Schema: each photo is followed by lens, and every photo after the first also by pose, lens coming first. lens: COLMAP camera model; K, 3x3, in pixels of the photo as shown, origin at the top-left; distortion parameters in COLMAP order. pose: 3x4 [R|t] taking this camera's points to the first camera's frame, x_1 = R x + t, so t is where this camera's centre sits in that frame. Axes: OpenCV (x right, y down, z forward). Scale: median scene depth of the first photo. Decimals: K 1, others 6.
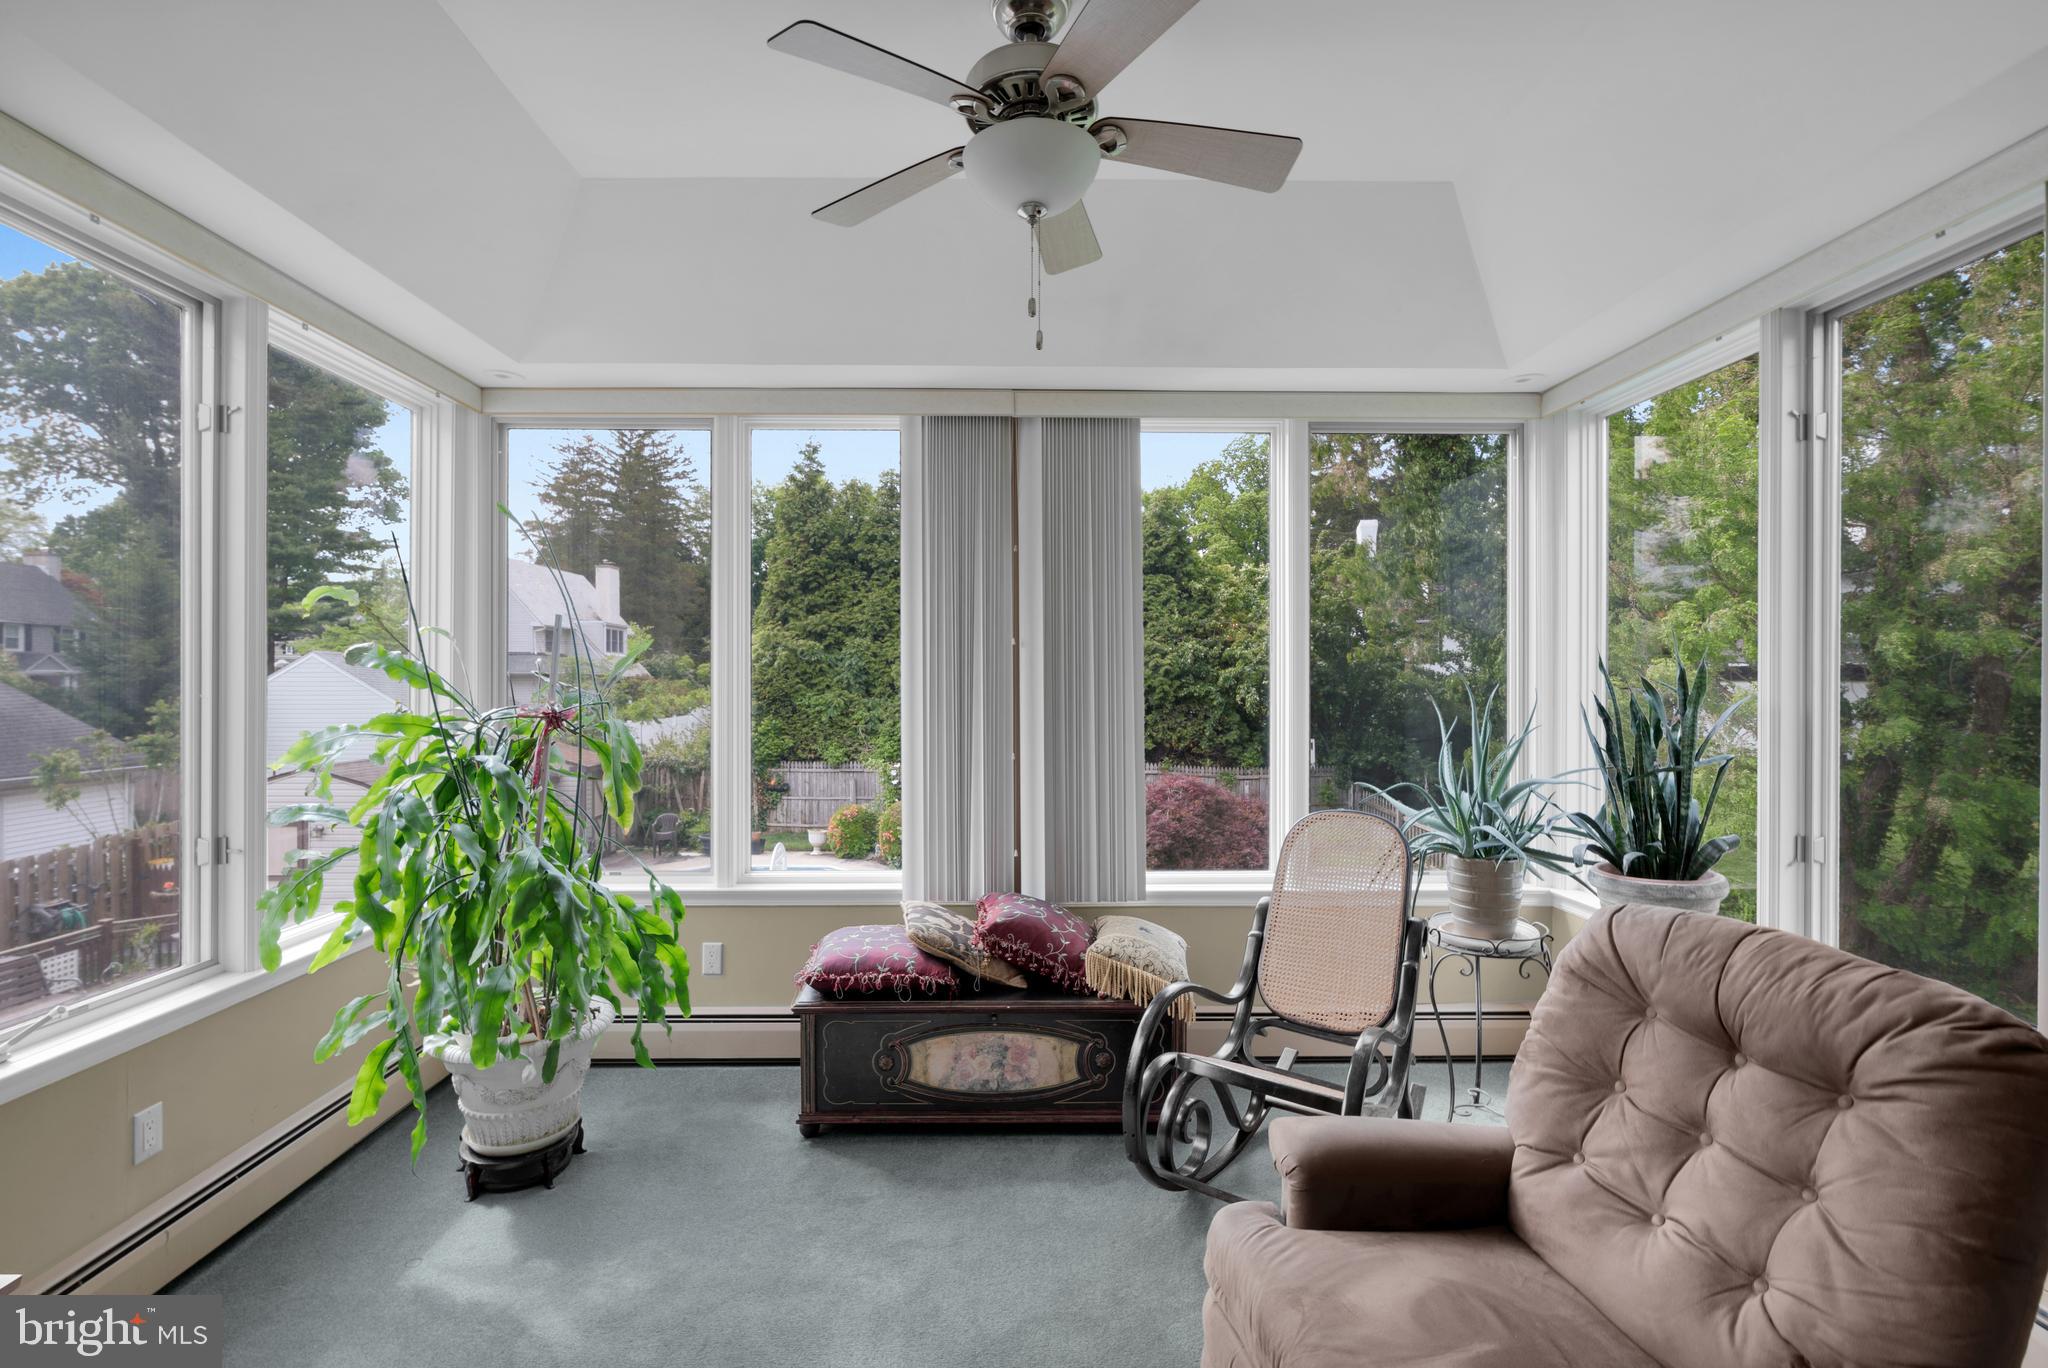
lens RADIAL K [[926.2, 0, 1011.7], [0, 926.2, 678.9], [0, 0, 1]] dist [-0.000253, 0.000020]
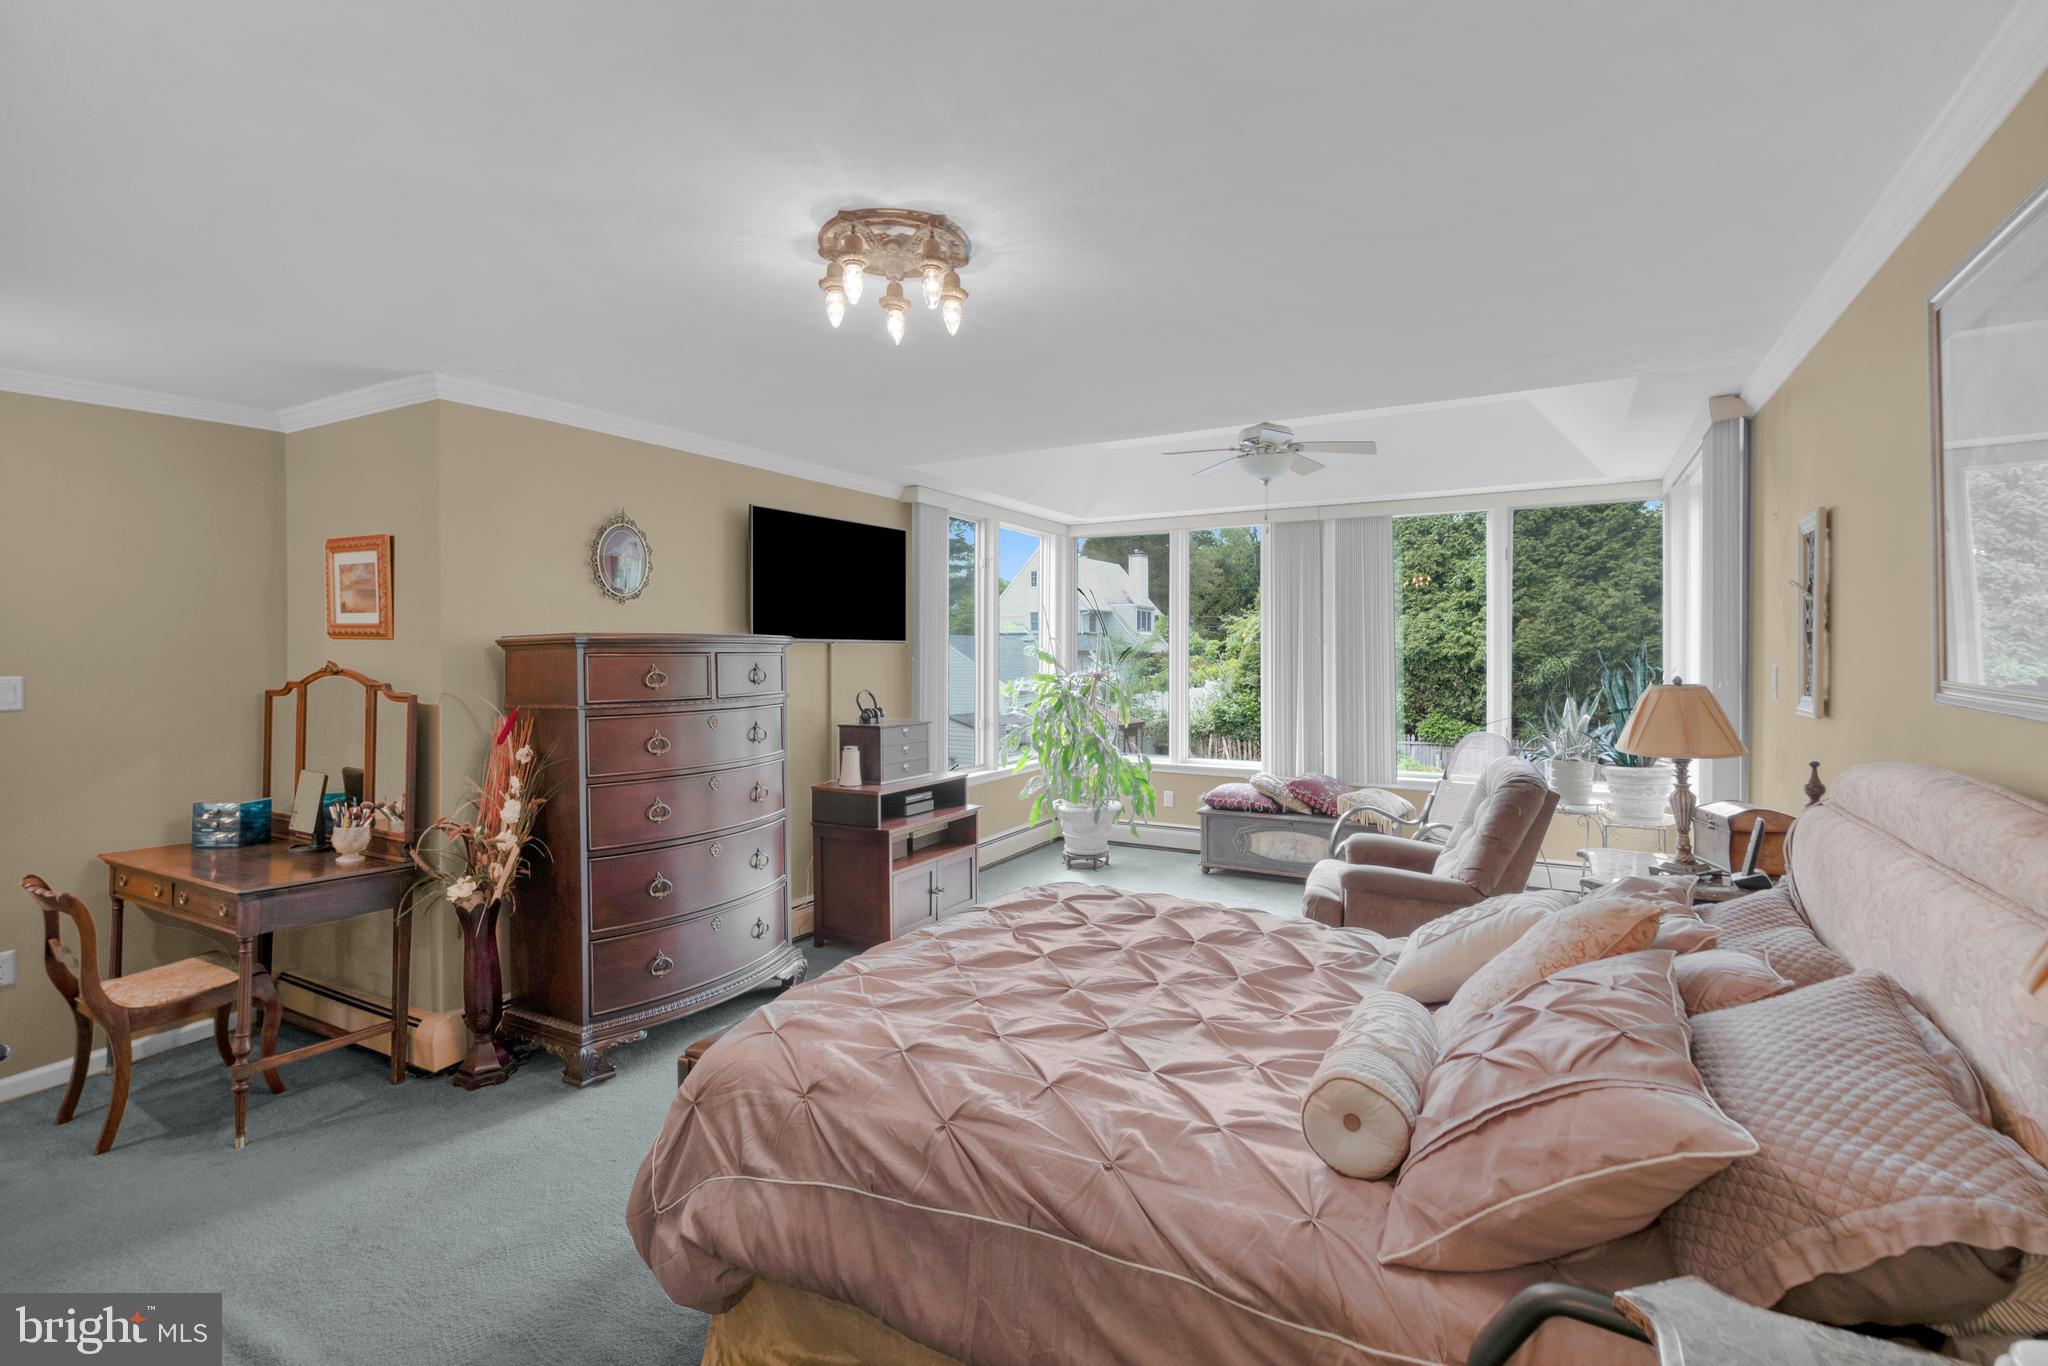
lens RADIAL K [[926.2, 0, 1022.8], [0, 926.2, 661.6], [0, 0, 1]] dist [-0.000253, 0.000020]
pose [[0.859117, 0.003571, -0.511767, 0.520275], [0.000880, 0.999964, 0.008455, -0.014401], [0.511779, -0.007714, 0.859082, -1.067260]]
